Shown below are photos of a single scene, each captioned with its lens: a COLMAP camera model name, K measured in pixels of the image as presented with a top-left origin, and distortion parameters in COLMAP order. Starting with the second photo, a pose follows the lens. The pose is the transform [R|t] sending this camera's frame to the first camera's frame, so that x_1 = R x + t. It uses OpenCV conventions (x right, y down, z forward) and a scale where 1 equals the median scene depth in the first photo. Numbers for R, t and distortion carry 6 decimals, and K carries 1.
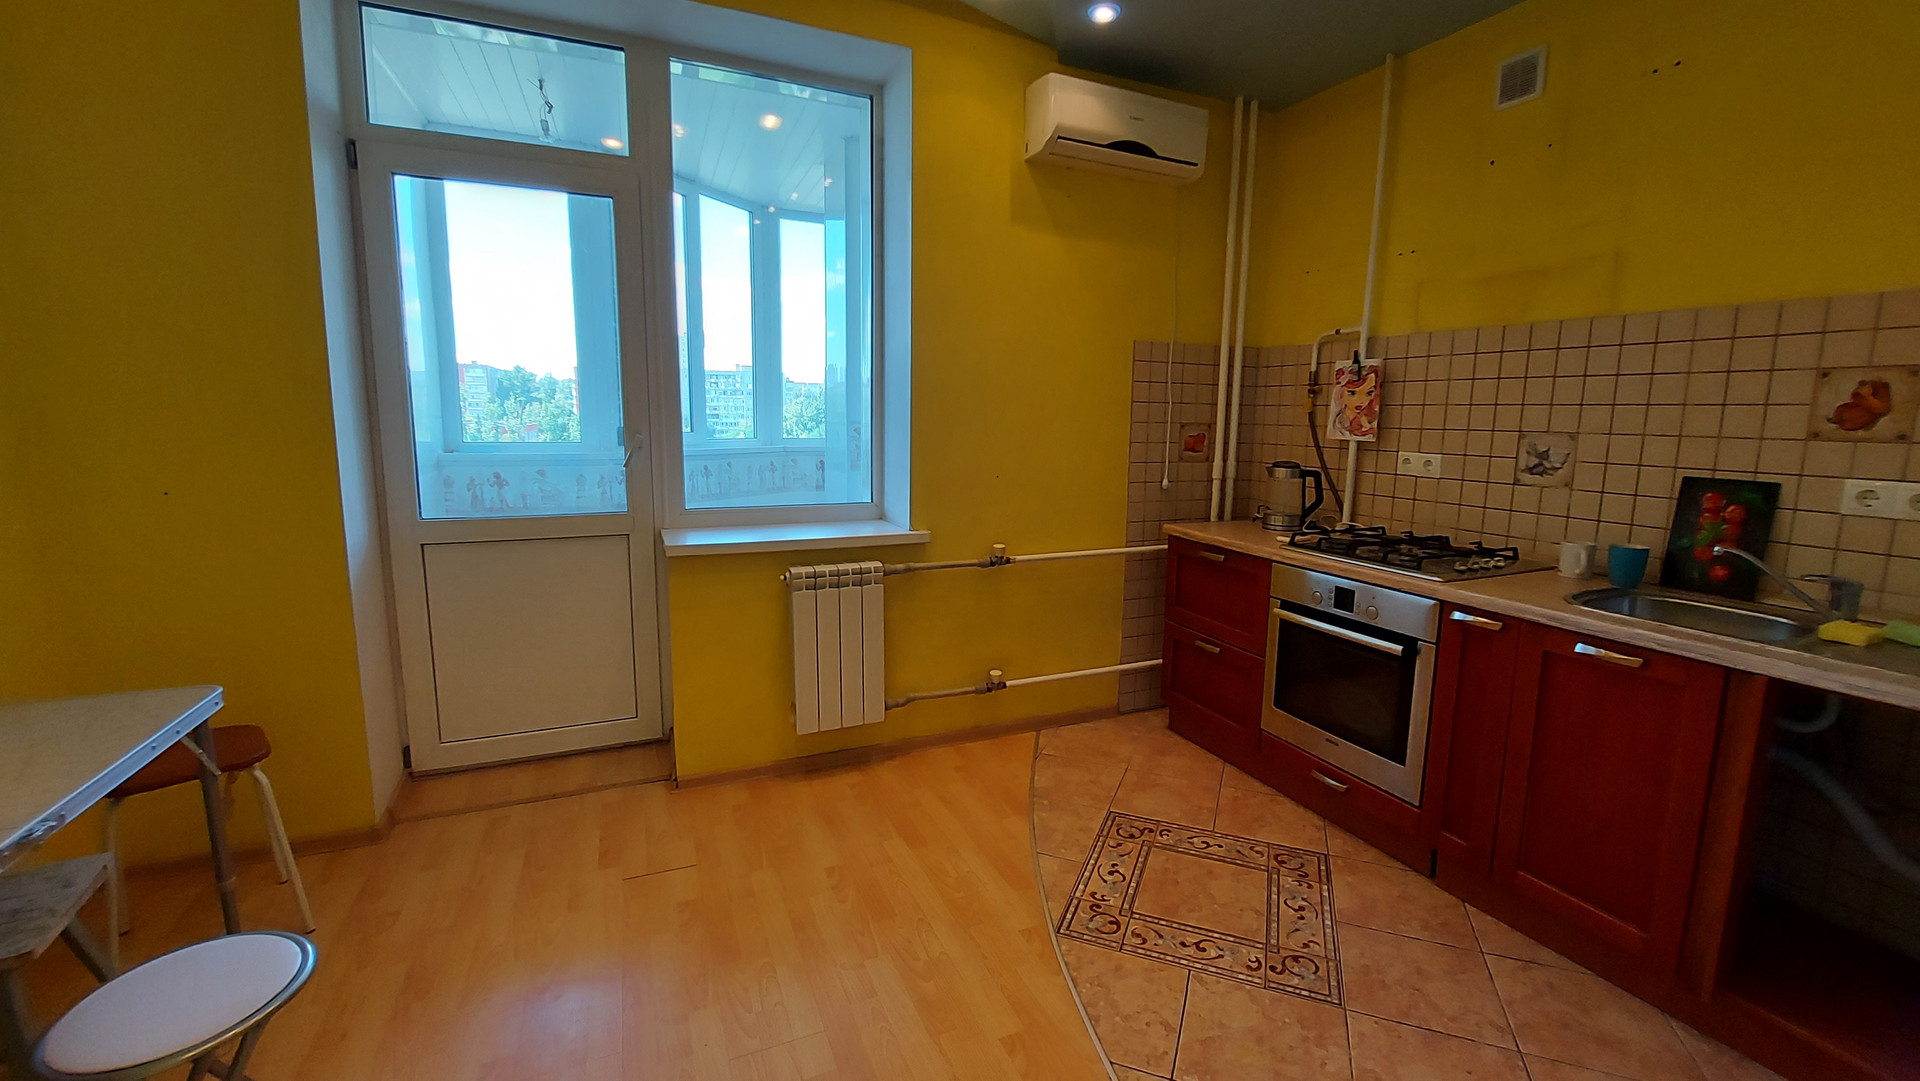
lens RADIAL K [[738.3, 0, 970.7], [0, 738.3, 538.7], [0, 0, 1]] dist [-0.025173, -0.000694]
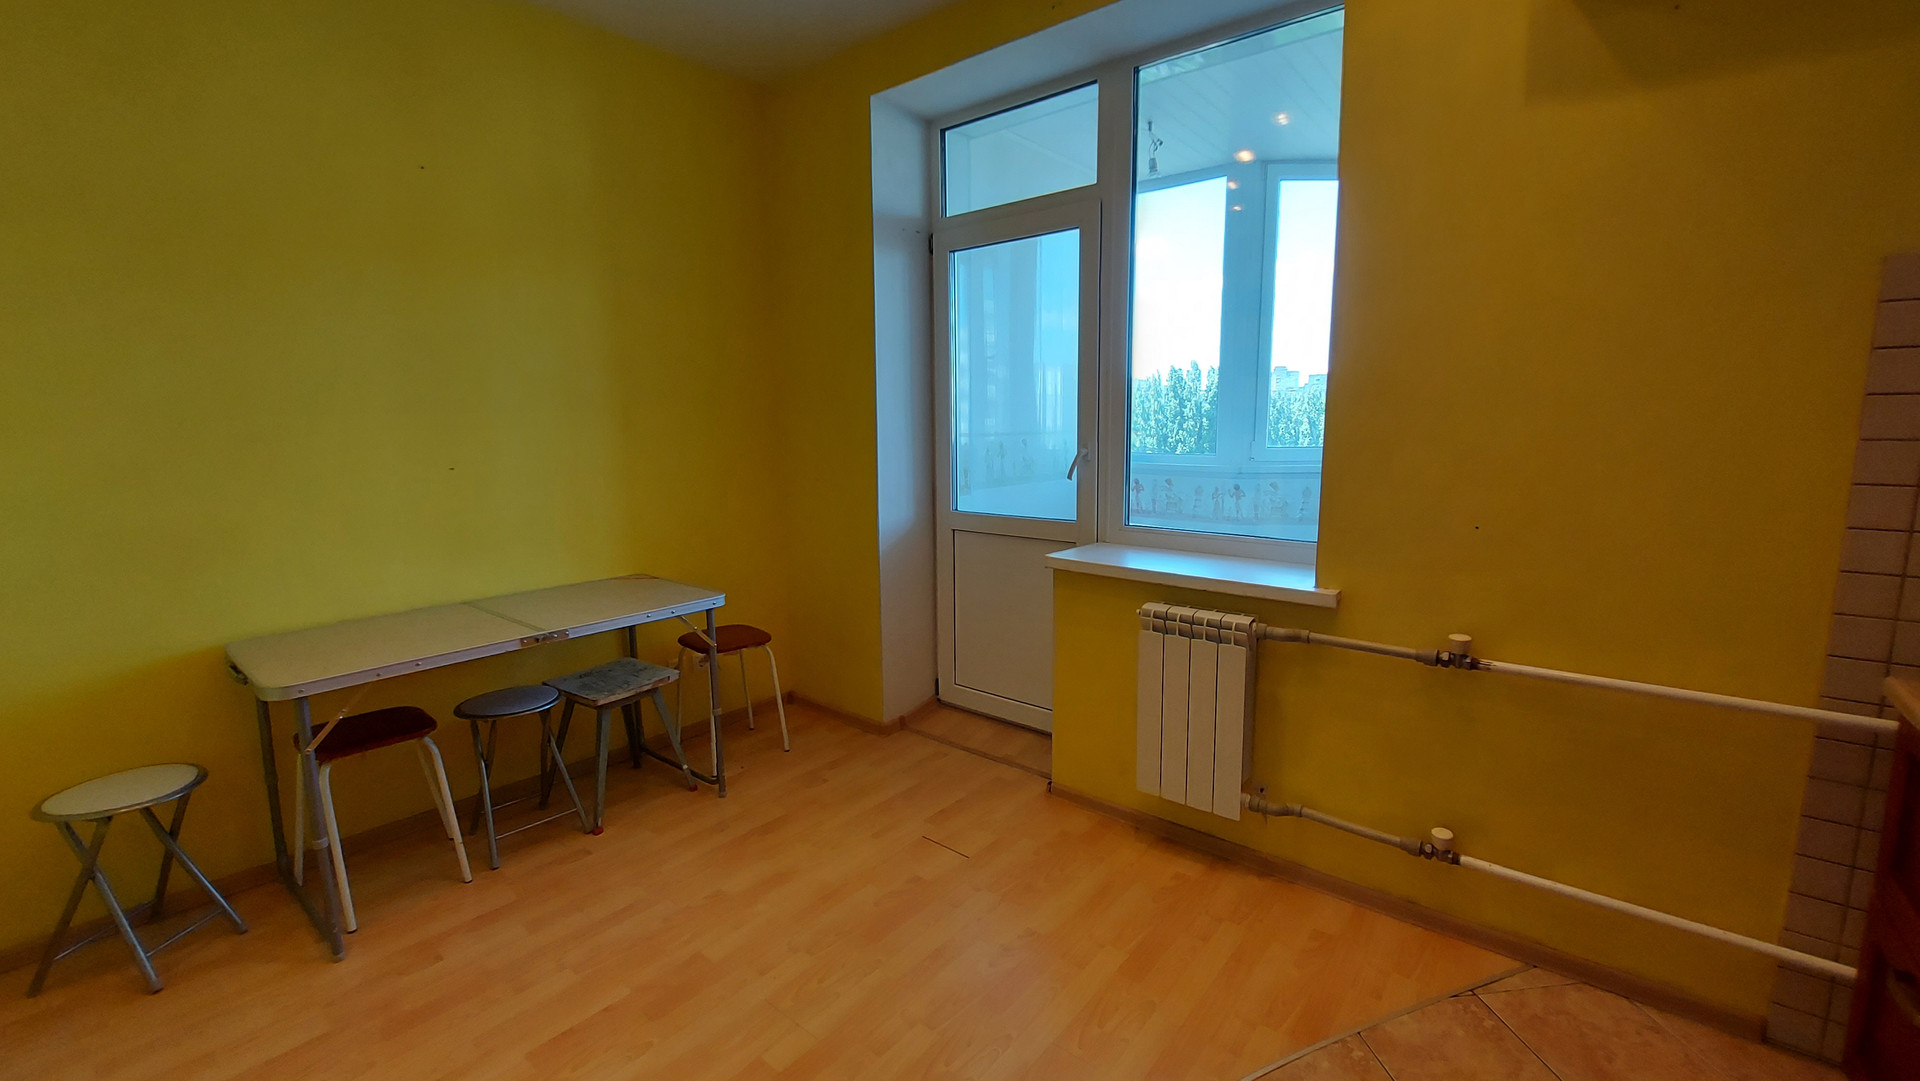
lens RADIAL K [[738.3, 0, 962.8], [0, 738.3, 539.3], [0, 0, 1]] dist [-0.025173, -0.000694]
pose [[0.470647, 0.118452, -0.874334, 0.404027], [-0.131189, 0.989327, 0.063413, -0.060874], [0.872514, 0.084858, 0.481164, 0.363605]]
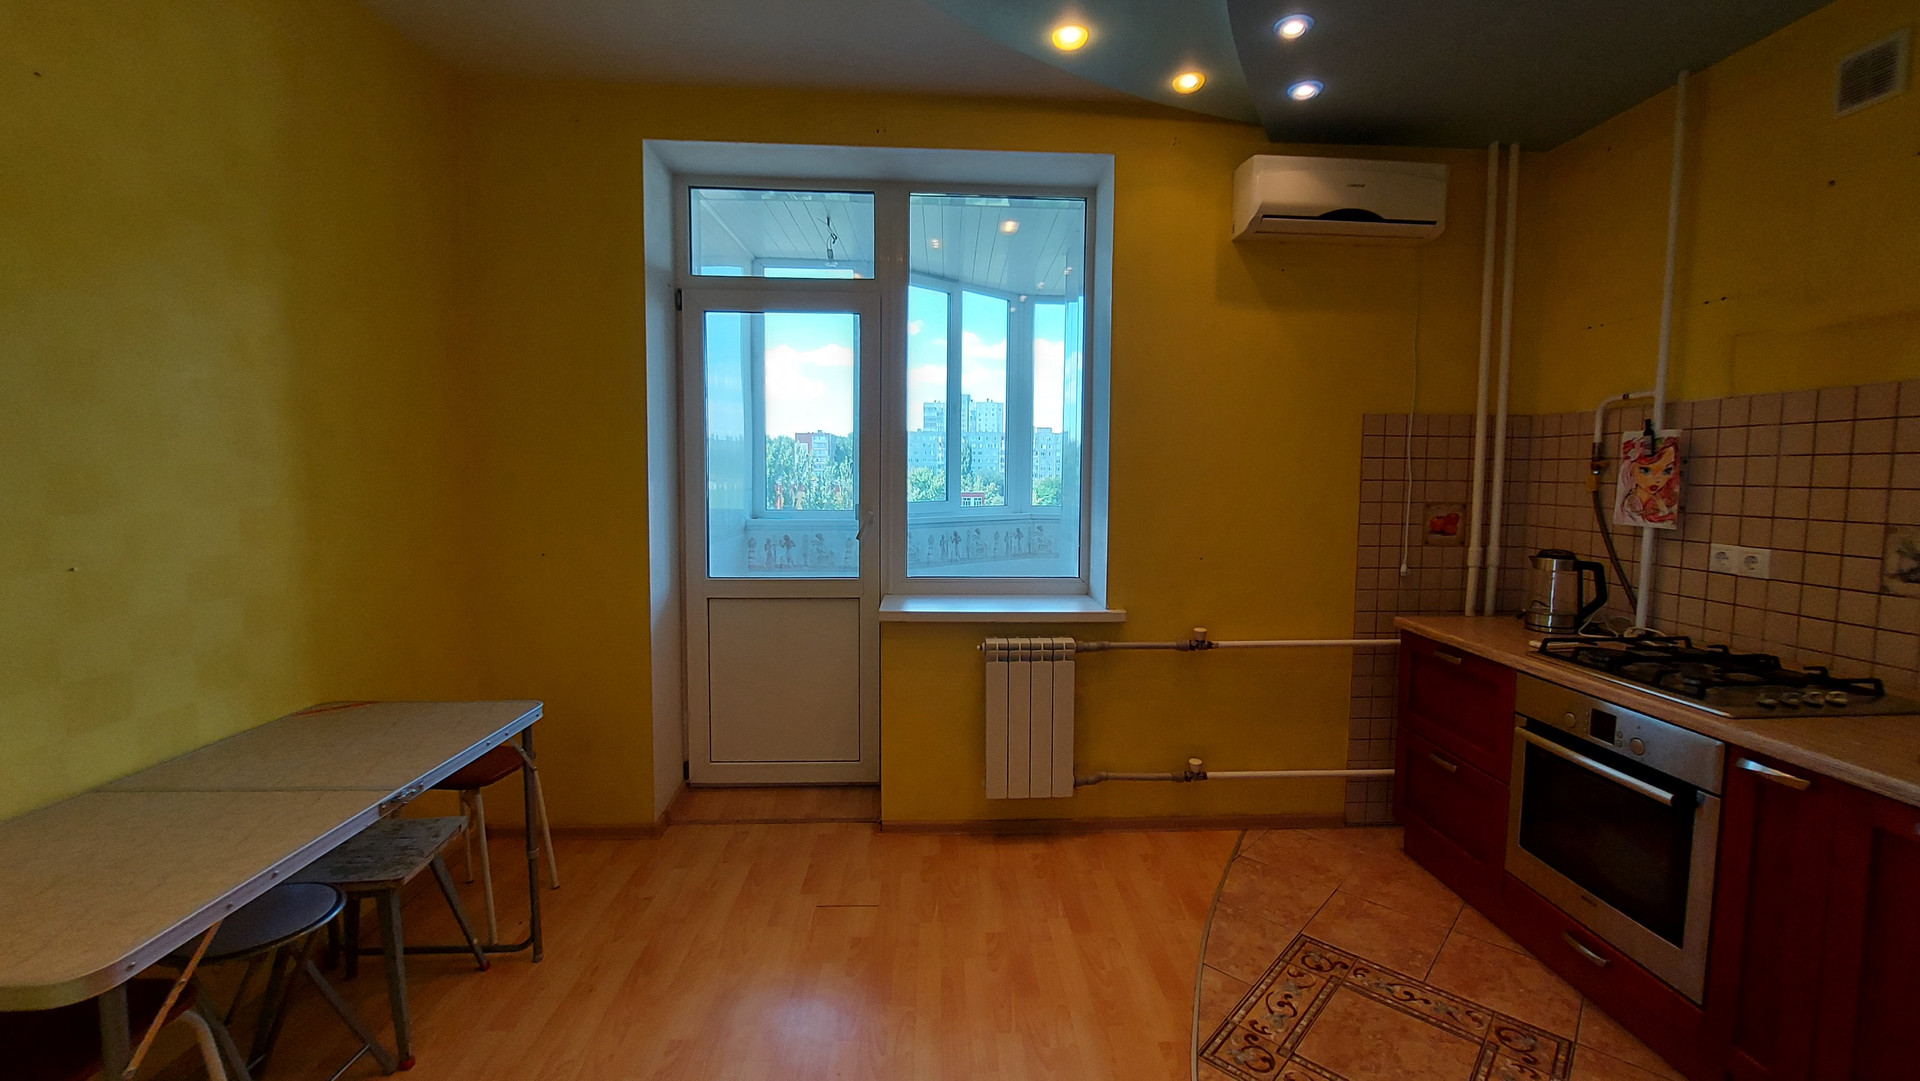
lens RADIAL K [[738.3, 0, 976.4], [0, 738.3, 540.8], [0, 0, 1]] dist [-0.025173, -0.000694]
pose [[0.932892, 0.023295, -0.359403, 0.119414], [-0.051521, 0.996275, -0.069156, -0.026300], [0.356453, 0.083032, 0.930616, -0.013915]]
